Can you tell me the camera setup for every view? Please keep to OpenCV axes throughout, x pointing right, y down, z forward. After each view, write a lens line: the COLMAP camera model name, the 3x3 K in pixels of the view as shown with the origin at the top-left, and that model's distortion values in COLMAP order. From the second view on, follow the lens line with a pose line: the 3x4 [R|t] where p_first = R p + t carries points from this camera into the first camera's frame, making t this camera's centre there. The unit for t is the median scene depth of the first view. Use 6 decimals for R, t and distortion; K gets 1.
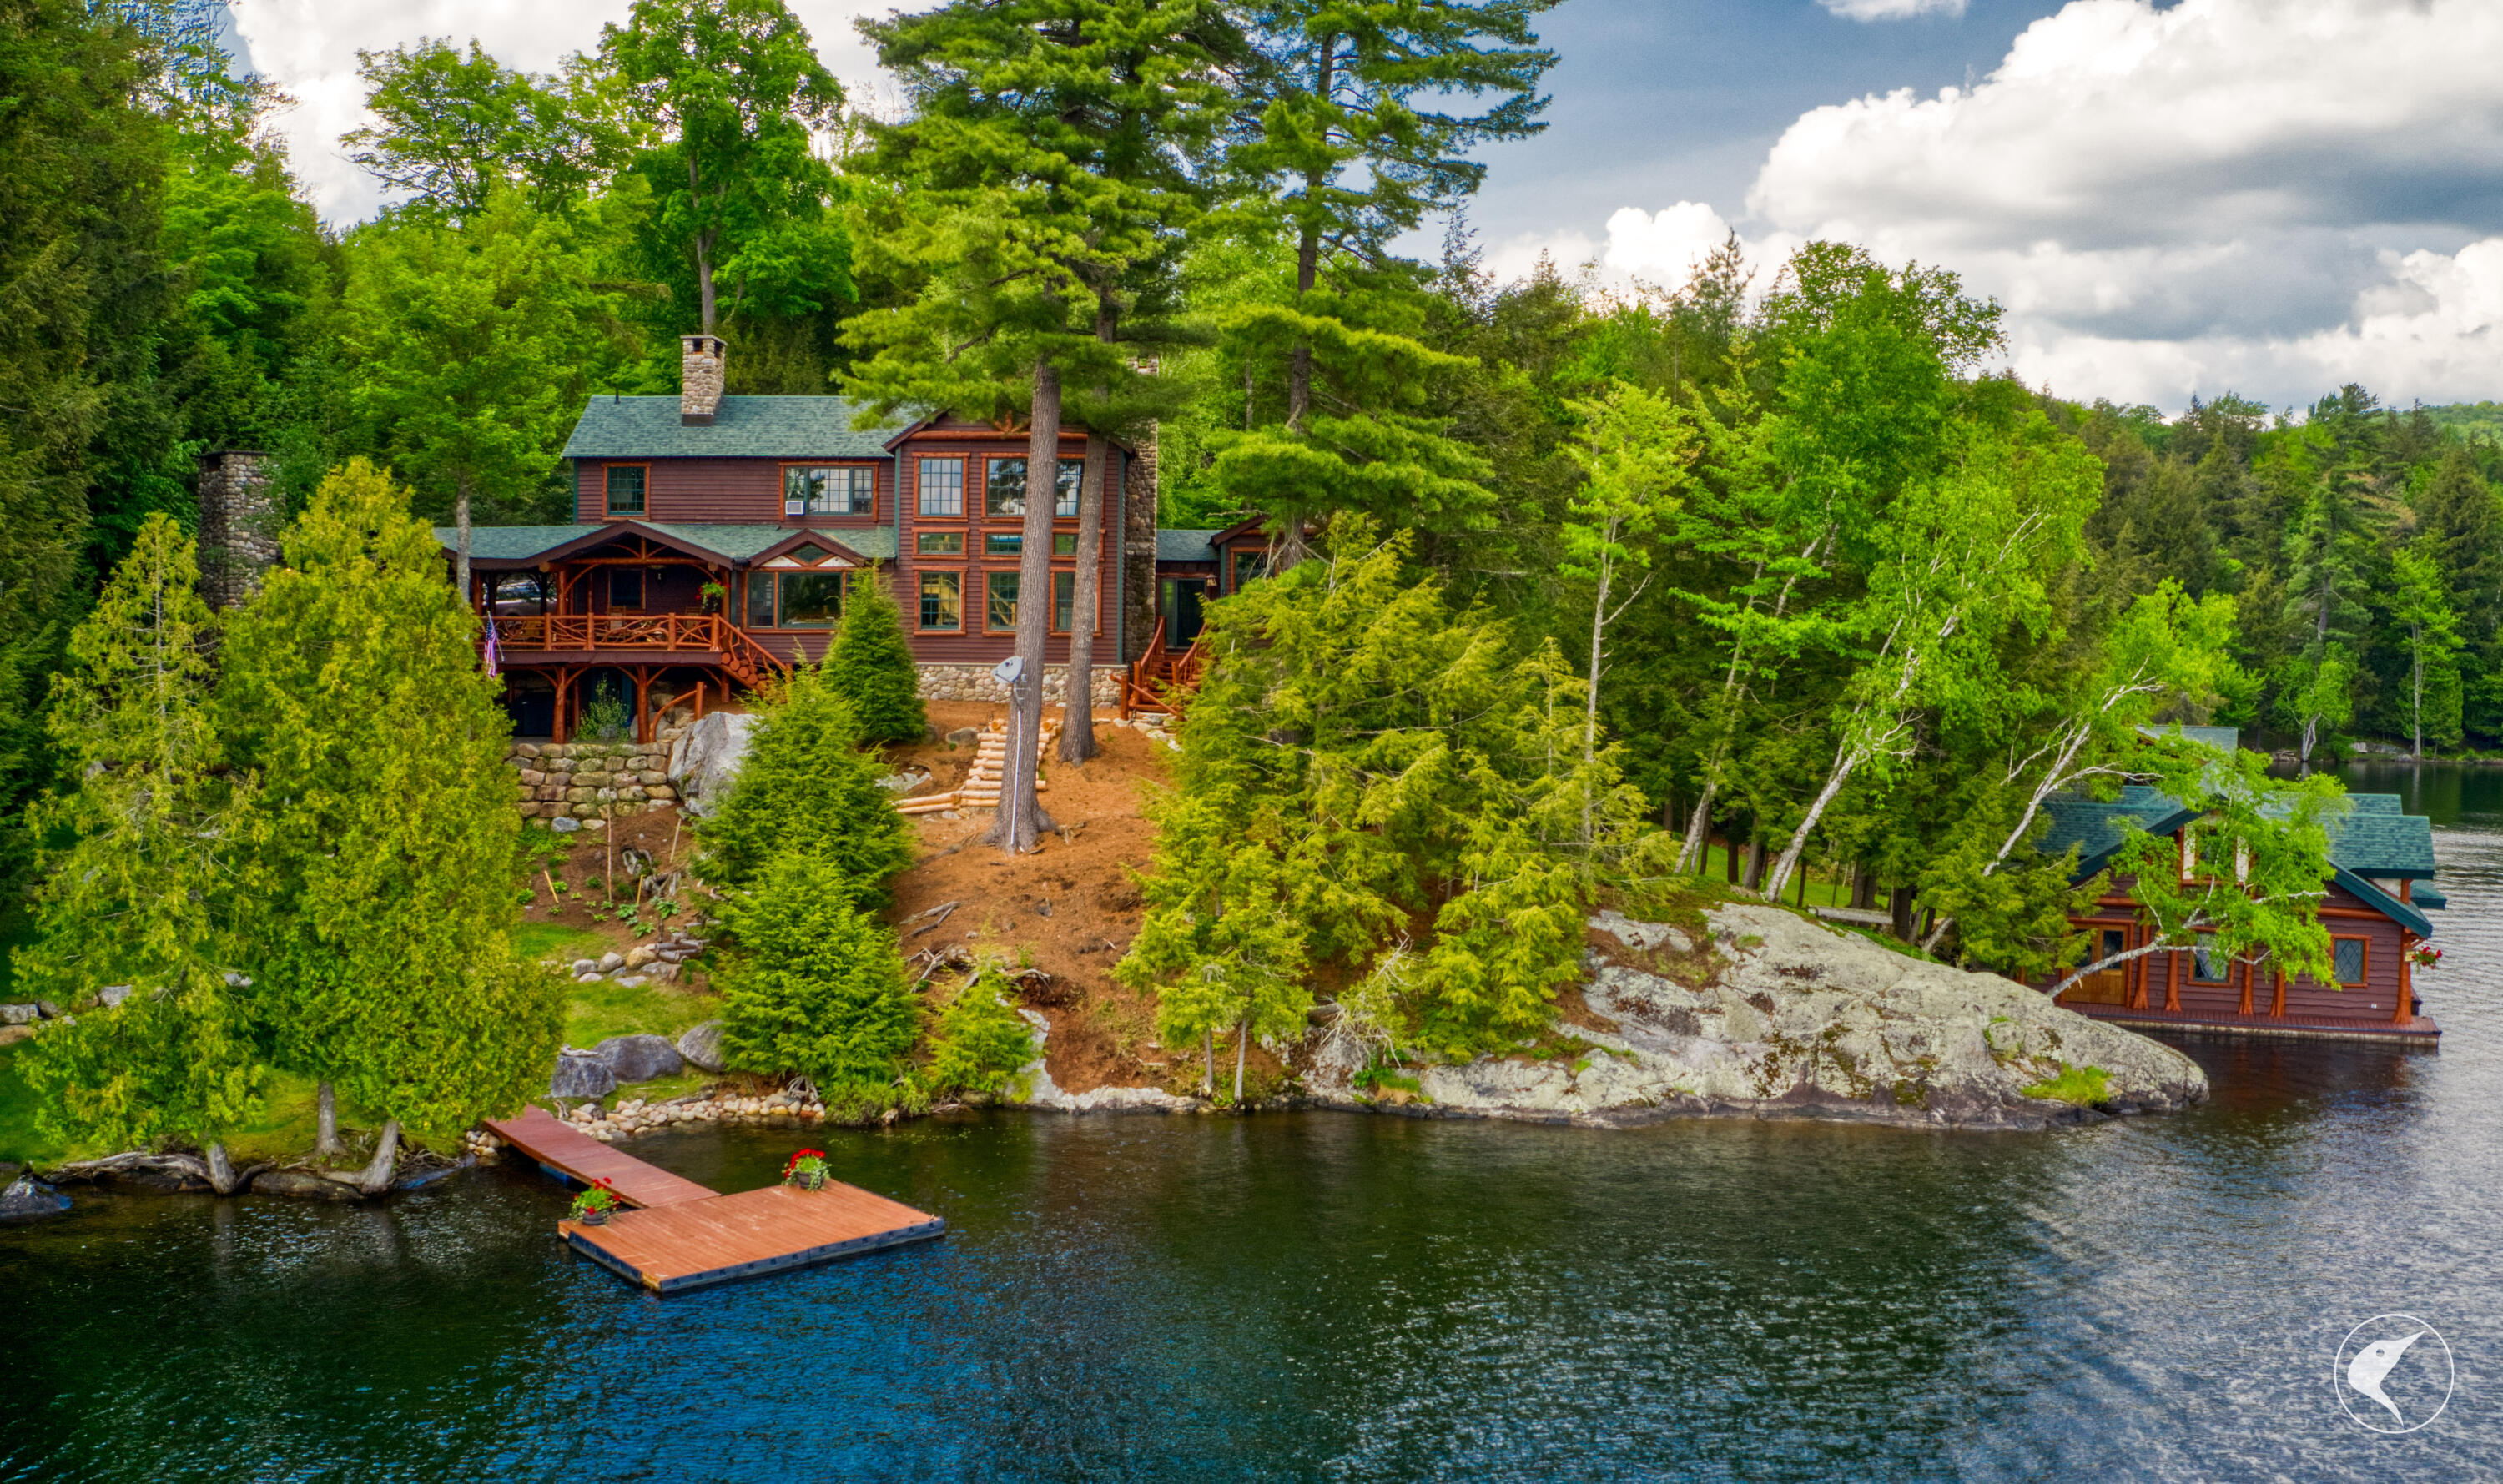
lens RADIAL K [[2068.3, 0, 1255.3], [0, 2068.3, 745.5], [0, 0, 1]] dist [-0.163079, 0.010471]
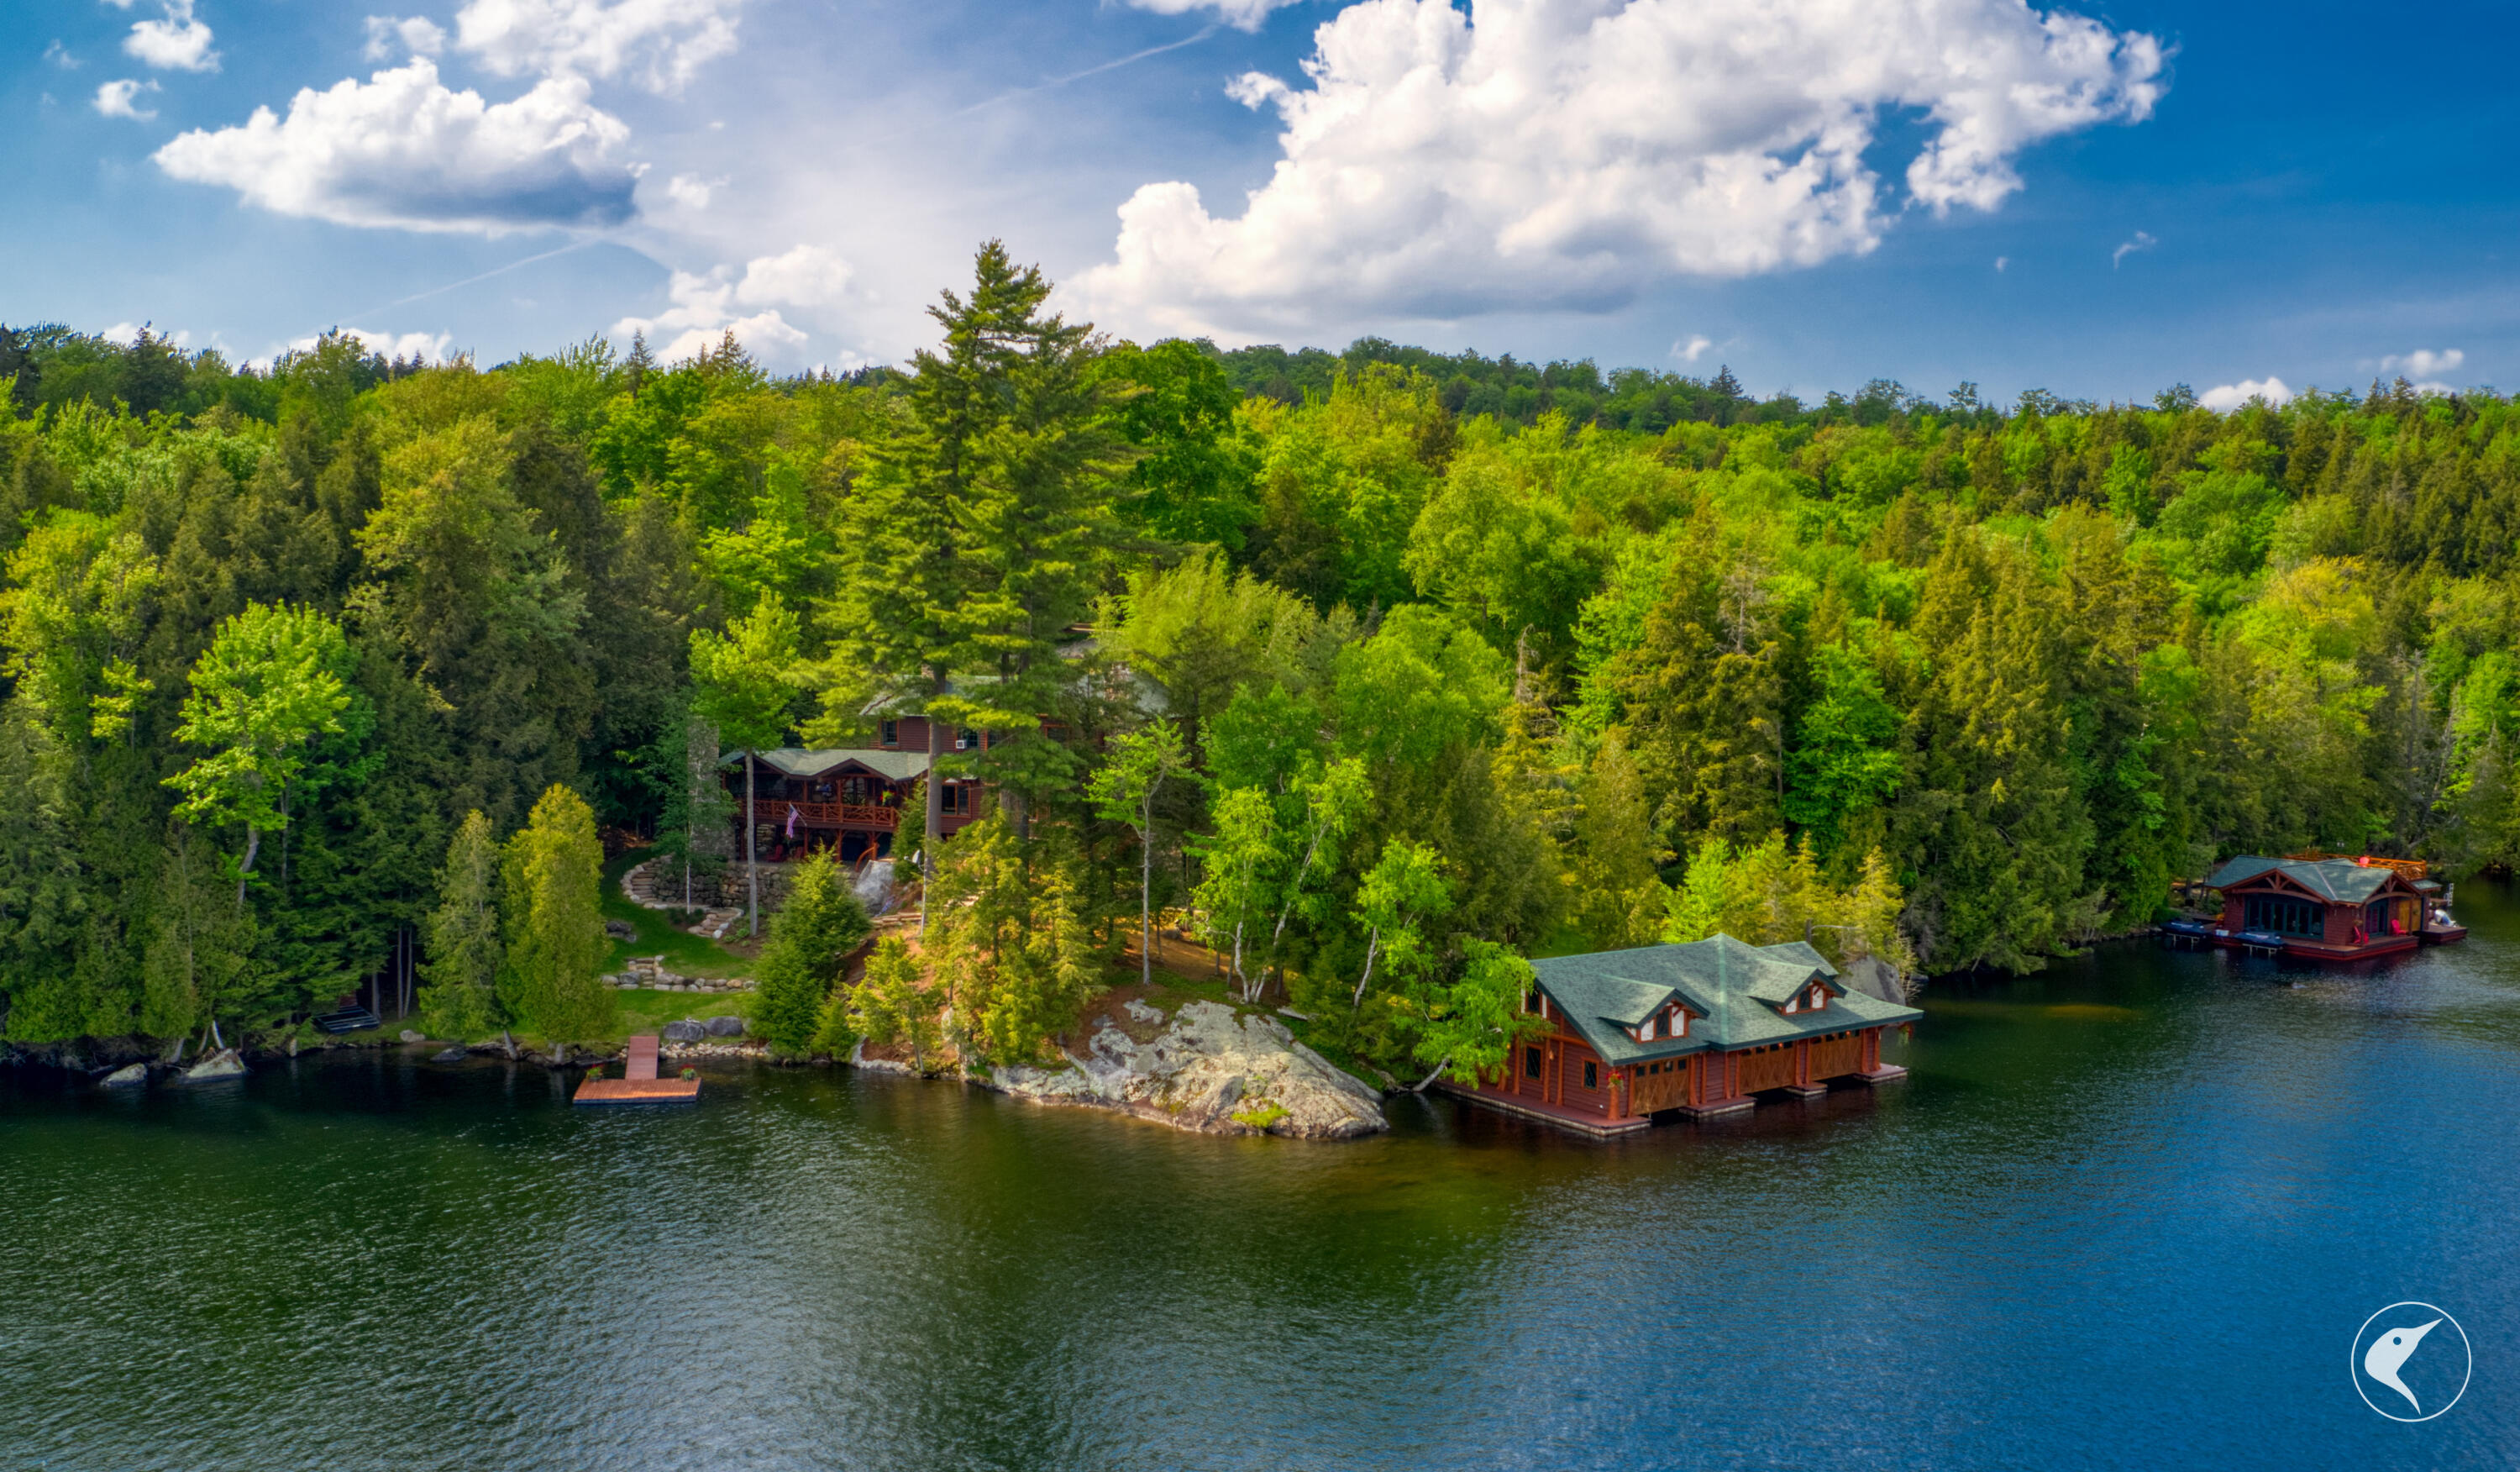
lens RADIAL K [[2034.1, 0, 1189.1], [0, 2034.1, 736.5], [0, 0, 1]] dist [-0.139051, -0.003370]
pose [[0.838788, 0.015248, -0.544245, 1.261629], [-0.020745, 0.999777, -0.003961, -0.160657], [0.544063, 0.014613, 0.838917, -0.571327]]
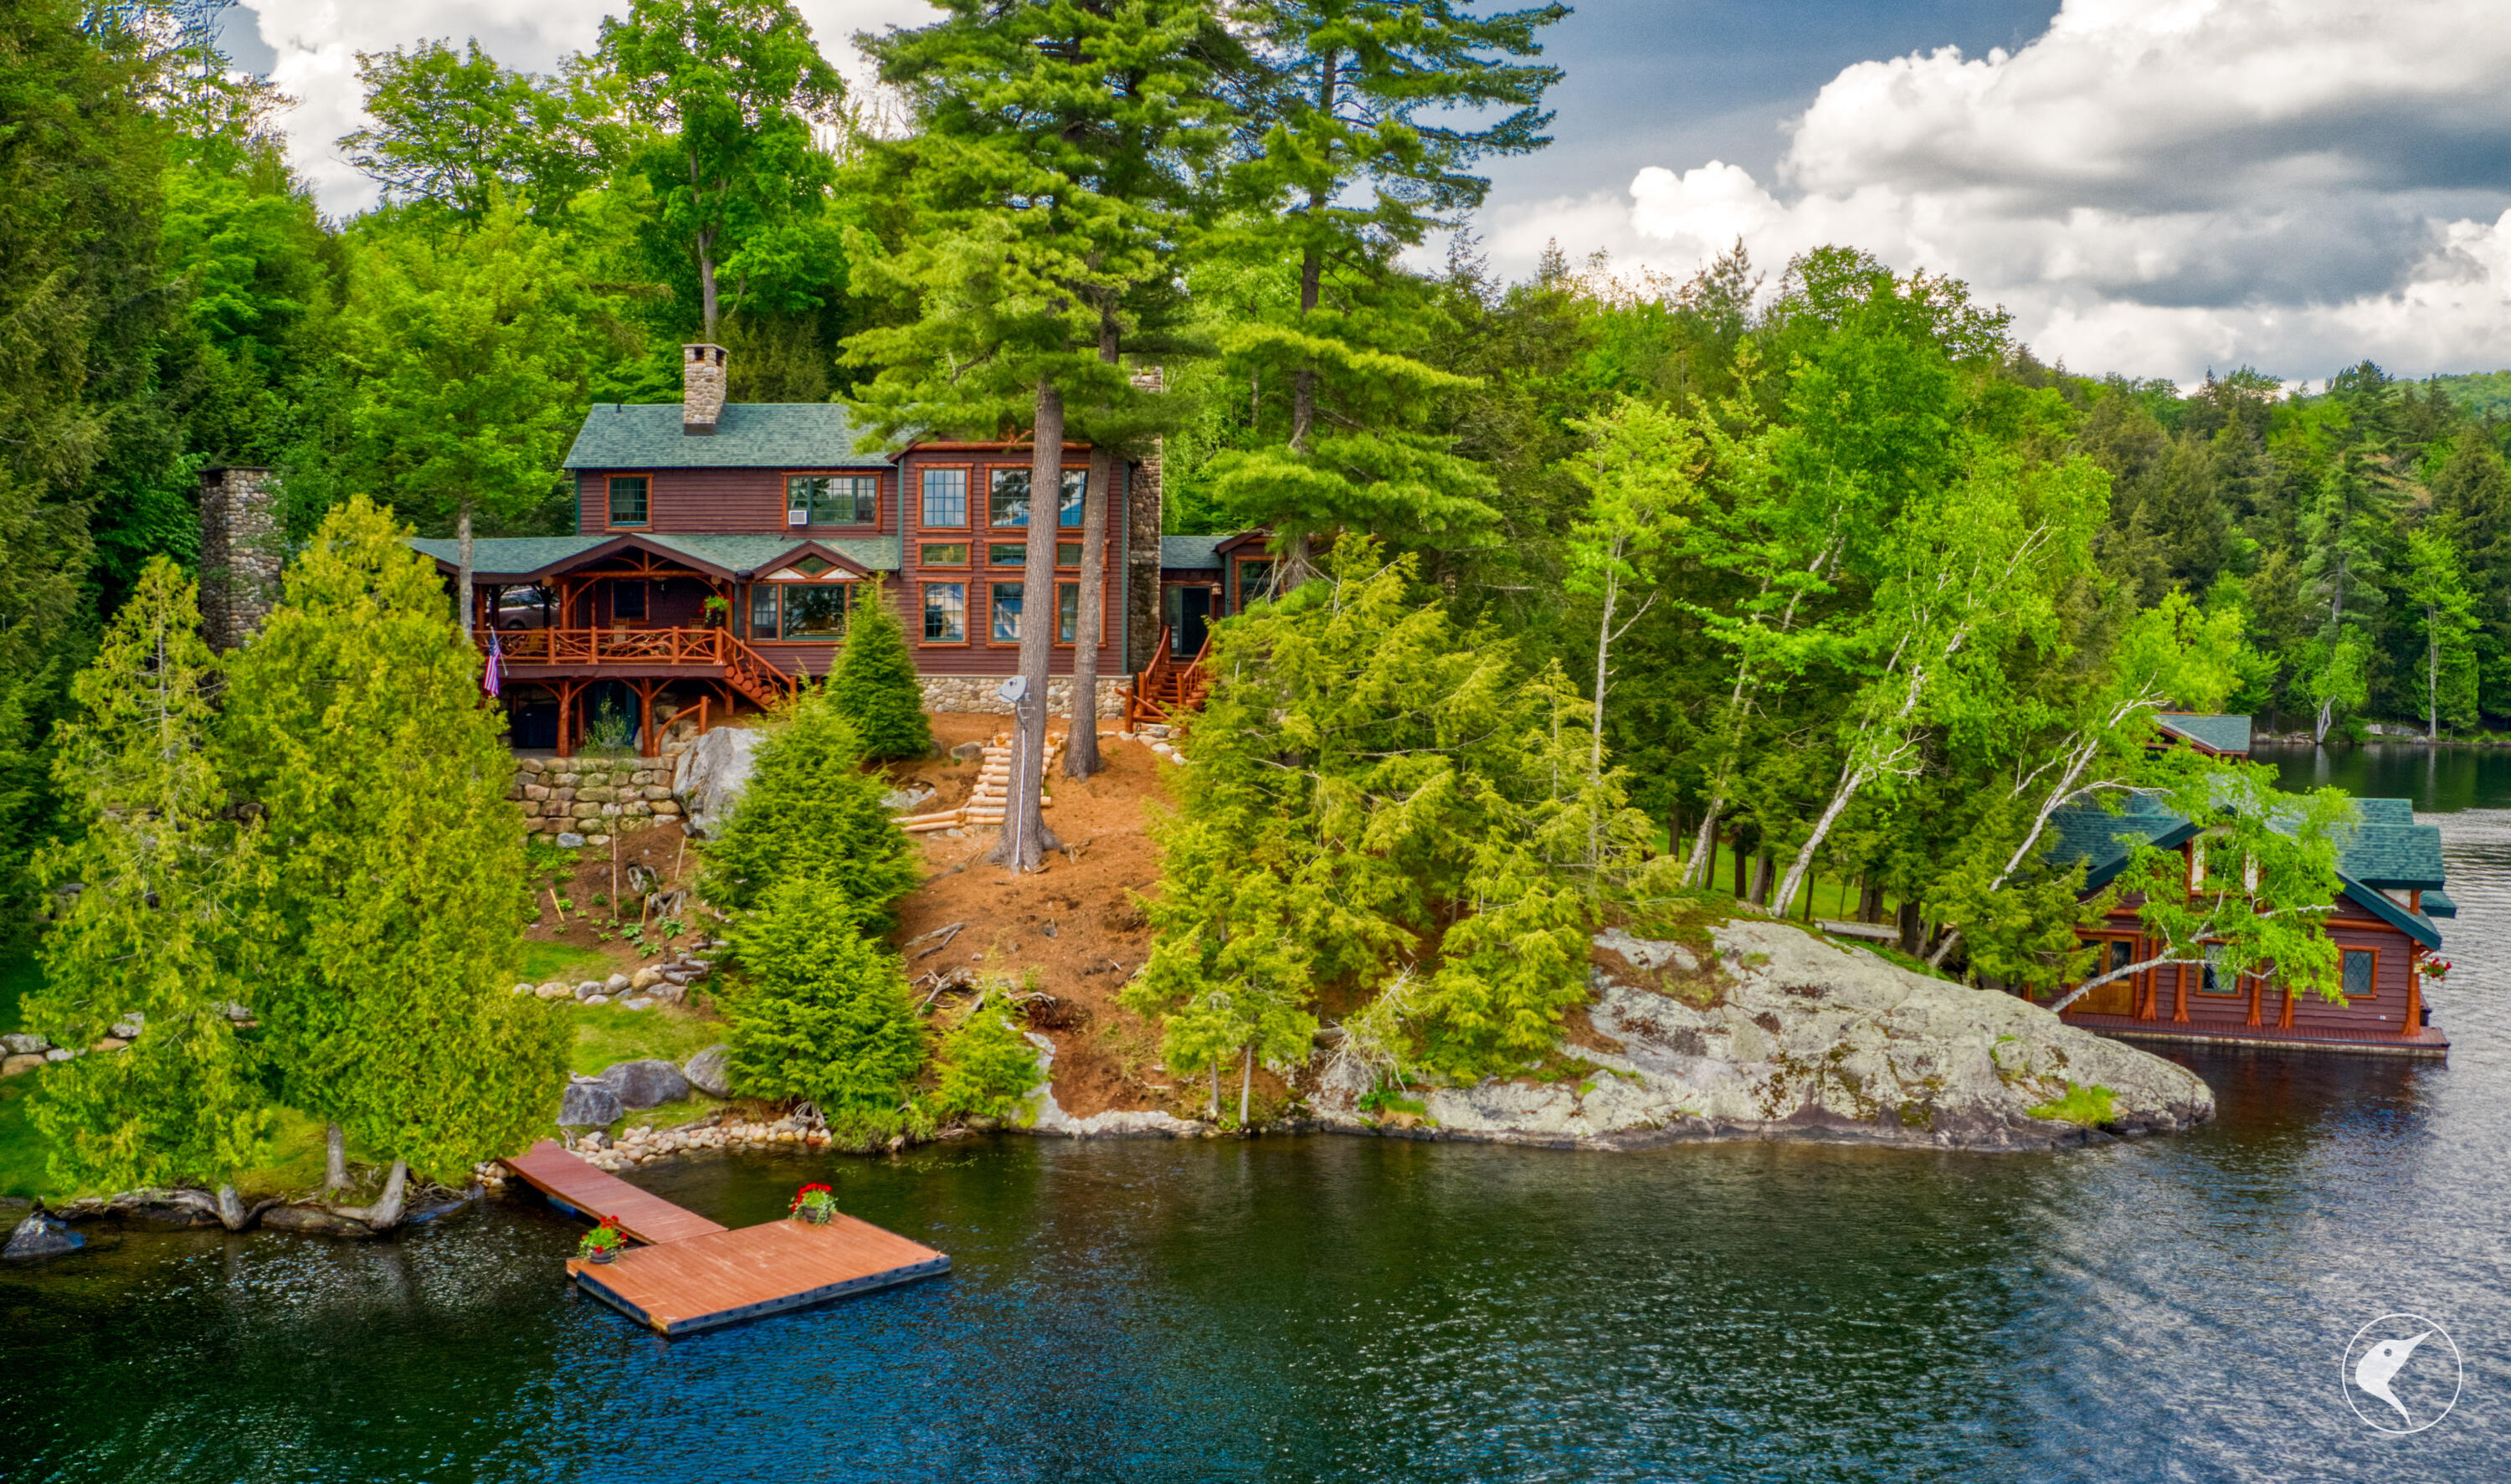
lens RADIAL K [[2082.1, 0, 1255.5], [0, 2082.1, 742.0], [0, 0, 1]] dist [-0.163760, 0.010251]
pose [[0.999982, -0.004017, -0.004502, 0.002349], [0.004067, 0.999929, 0.011173, -0.022741], [0.004456, -0.011191, 0.999927, -0.004569]]
